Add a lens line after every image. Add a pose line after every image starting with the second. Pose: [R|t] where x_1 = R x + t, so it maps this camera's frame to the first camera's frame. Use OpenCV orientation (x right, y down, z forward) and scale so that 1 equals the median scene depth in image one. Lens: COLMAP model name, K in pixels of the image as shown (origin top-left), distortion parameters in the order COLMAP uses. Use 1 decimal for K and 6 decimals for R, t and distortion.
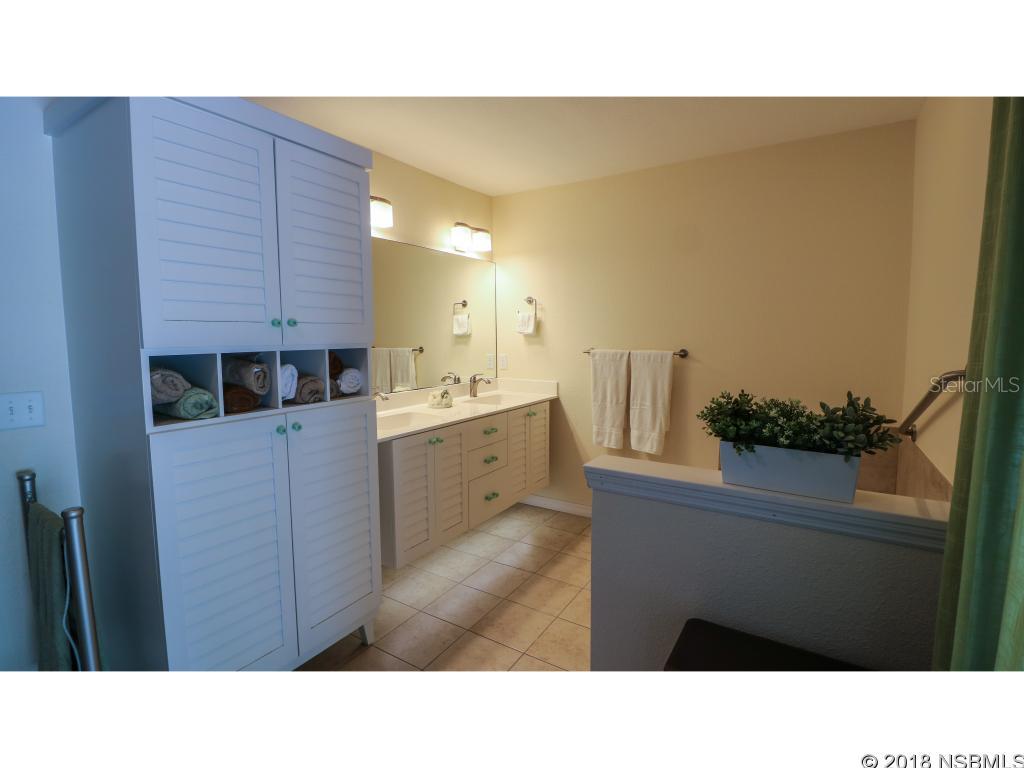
lens RADIAL K [[470.4, 0, 514.9], [0, 470.4, 383.8], [0, 0, 1]] dist [-0.004116, -0.004603]
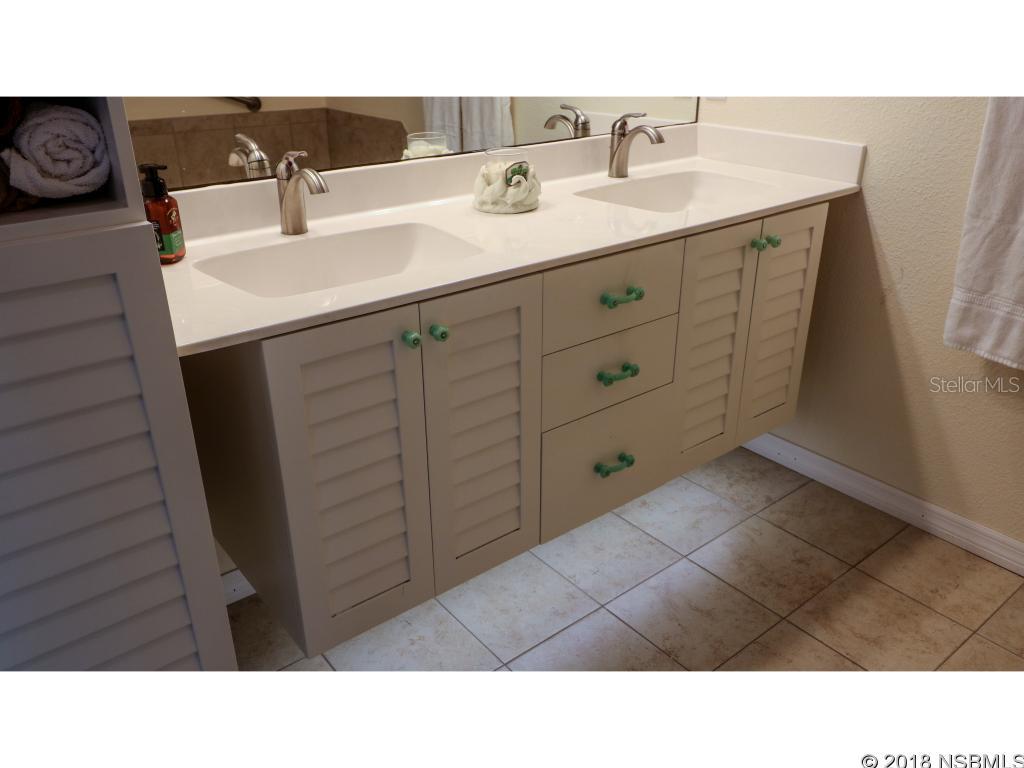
lens RADIAL K [[809.5, 0, 508.4], [0, 809.5, 379.5], [0, 0, 1]] dist [0.018225, -0.005649]
pose [[0.944978, 0.136158, -0.297452, 0.048358], [-0.034007, 0.945227, 0.324638, -0.028564], [0.325362, -0.296660, 0.897849, 0.365134]]
